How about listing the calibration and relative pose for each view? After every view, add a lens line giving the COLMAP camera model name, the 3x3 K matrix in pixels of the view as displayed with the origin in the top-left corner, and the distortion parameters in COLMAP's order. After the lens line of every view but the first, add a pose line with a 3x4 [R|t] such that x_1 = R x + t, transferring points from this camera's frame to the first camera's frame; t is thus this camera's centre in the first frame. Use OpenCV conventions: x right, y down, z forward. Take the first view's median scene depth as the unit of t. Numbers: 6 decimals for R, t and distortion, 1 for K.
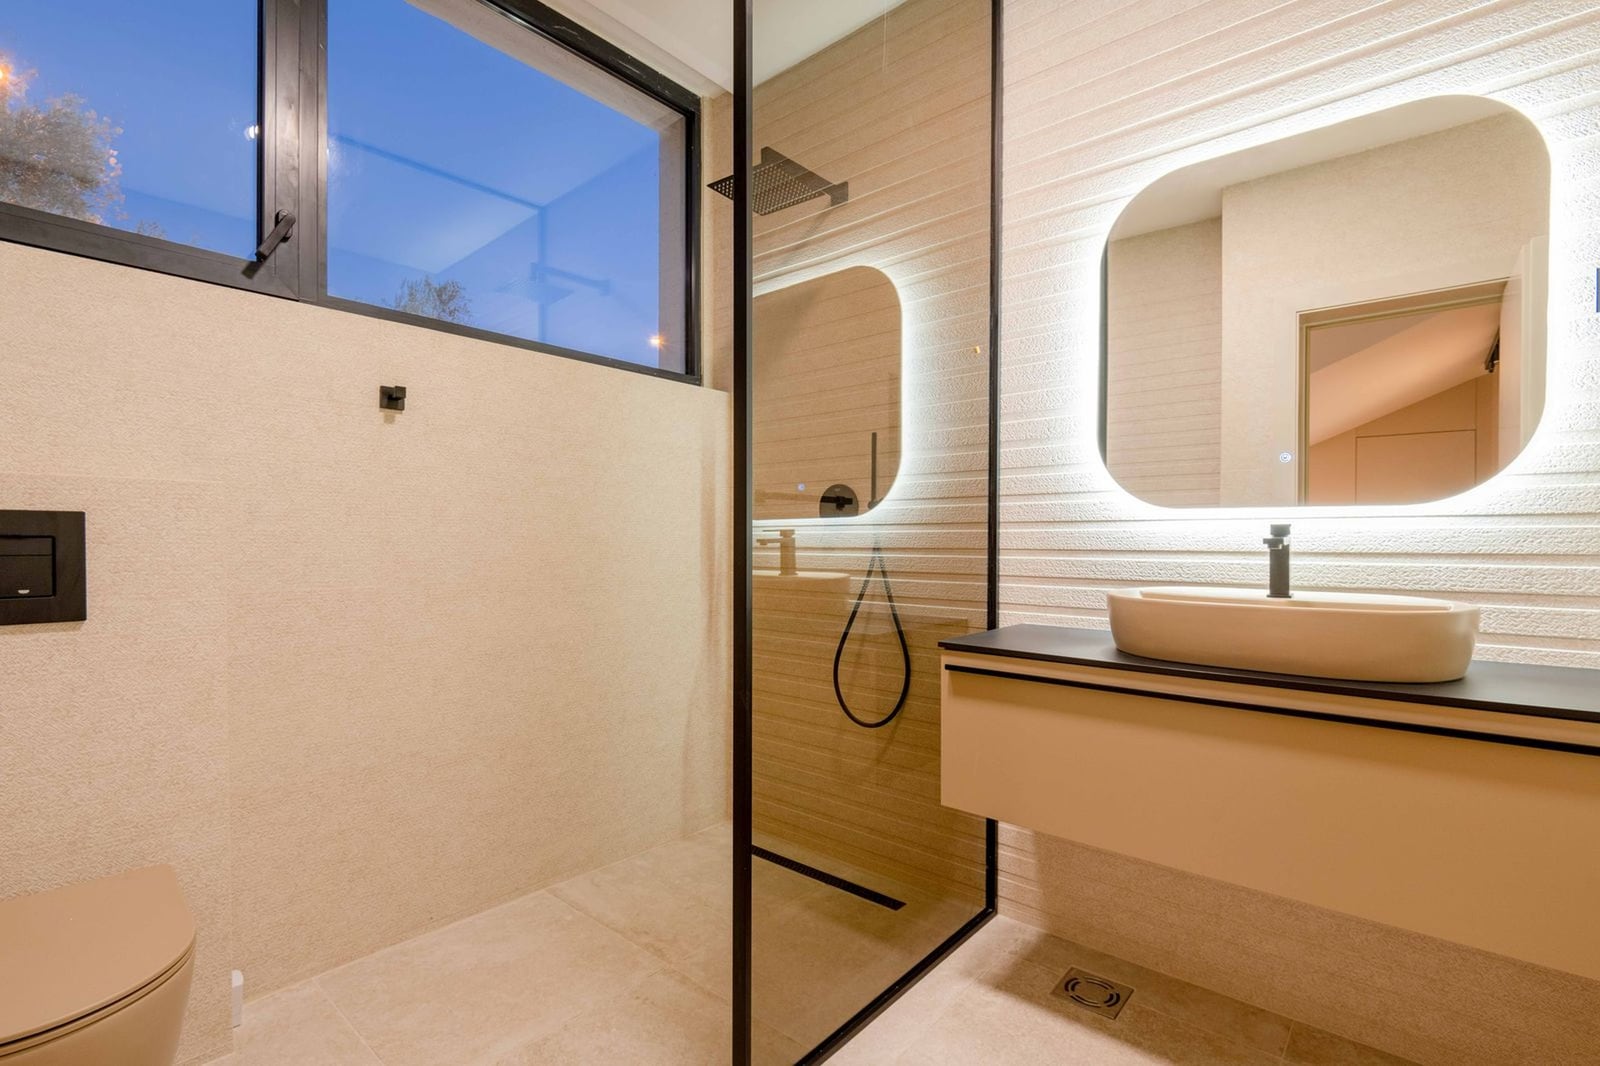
lens RADIAL K [[759.7, 0, 800.0], [0, 759.7, 533.0], [0, 0, 1]] dist [0.002645, -0.006136]
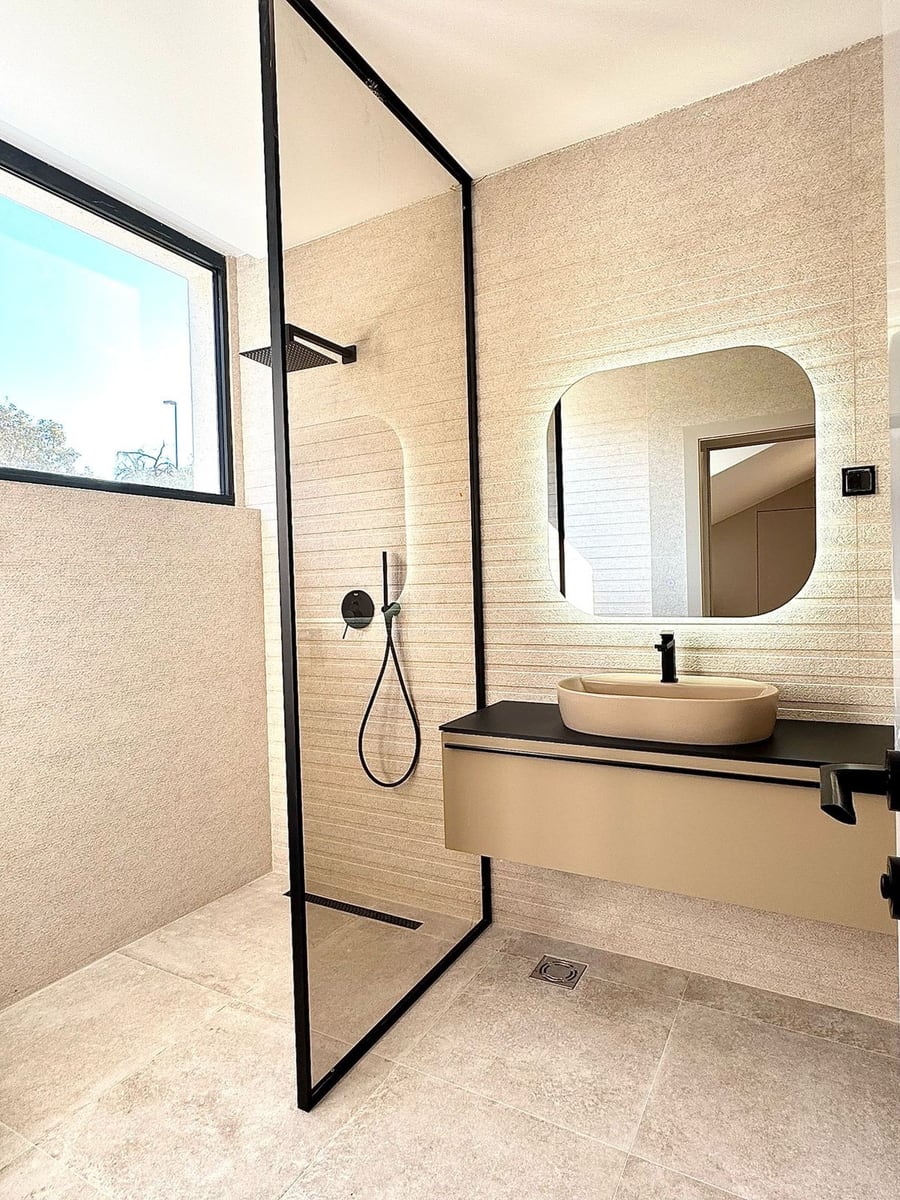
lens RADIAL K [[686.6, 0, 452.1], [0, 686.6, 585.9], [0, 0, 1]] dist [-0.000330, 0.002549]
pose [[0.980448, -0.035015, 0.193638, -0.015865], [0.034954, 0.999382, 0.003733, -0.082427], [-0.193649, 0.003109, 0.981066, -0.144371]]
